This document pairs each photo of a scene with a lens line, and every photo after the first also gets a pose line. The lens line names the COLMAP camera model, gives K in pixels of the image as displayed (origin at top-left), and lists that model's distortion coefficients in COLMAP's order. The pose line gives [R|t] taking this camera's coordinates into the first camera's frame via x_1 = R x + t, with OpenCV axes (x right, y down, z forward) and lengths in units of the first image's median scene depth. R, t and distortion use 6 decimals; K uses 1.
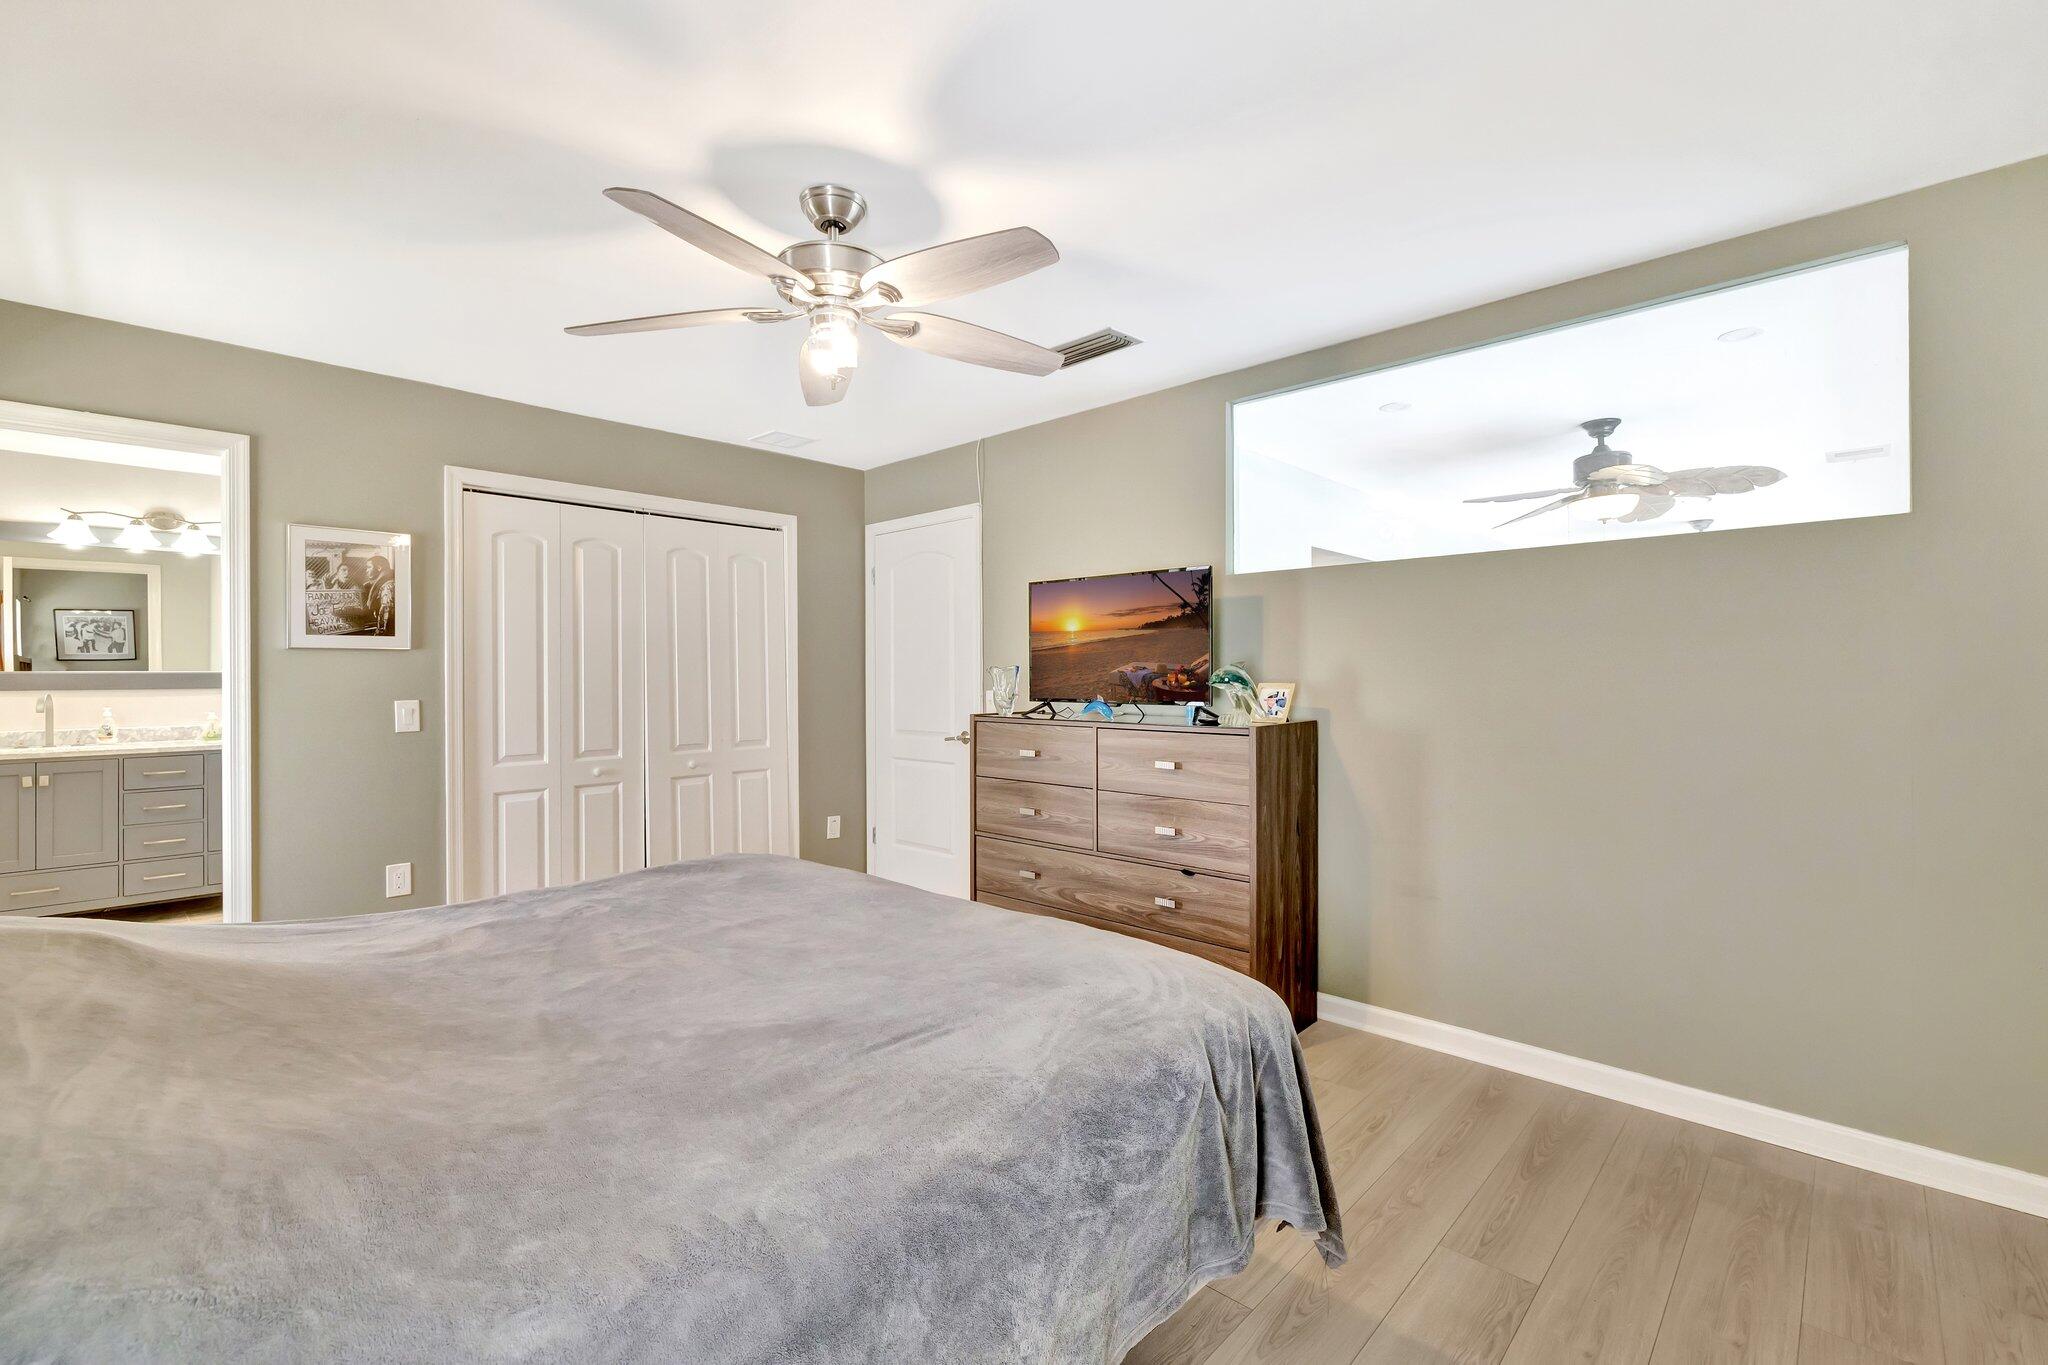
lens RADIAL K [[888.7, 0, 1029.2], [0, 888.7, 669.7], [0, 0, 1]] dist [0.000263, -0.000169]
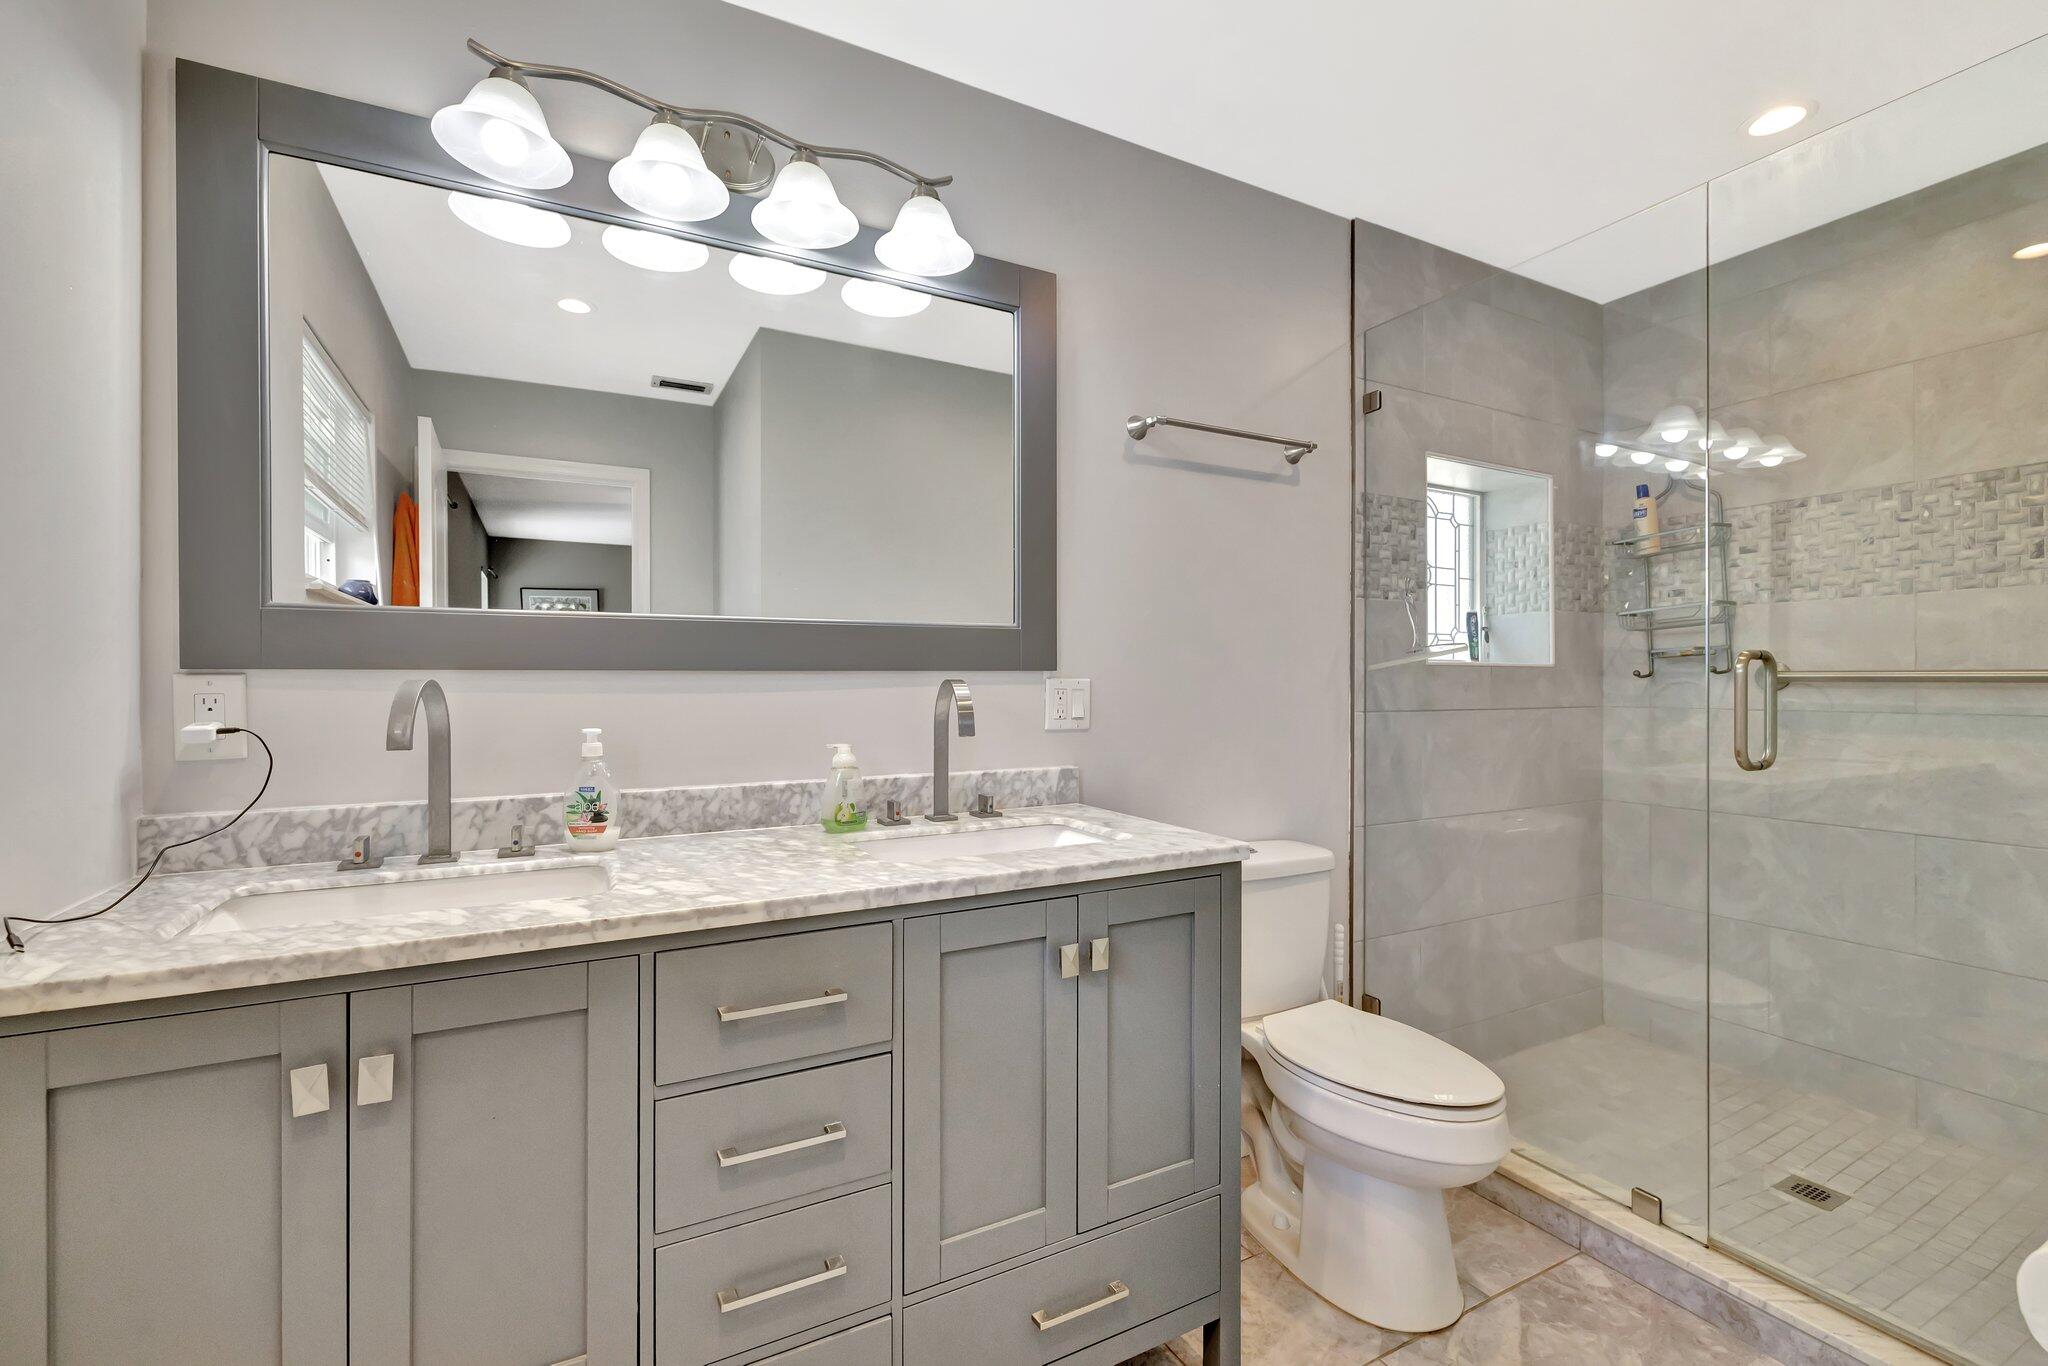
lens RADIAL K [[885.6, 0, 1019.4], [0, 885.6, 675.8], [0, 0, 1]] dist [0.001106, 0.000074]
pose [[0.945659, 0.000735, -0.325159, -0.824848], [0.000775, 0.999990, 0.004515, 0.024754], [0.325159, -0.004522, 0.945649, 0.784373]]
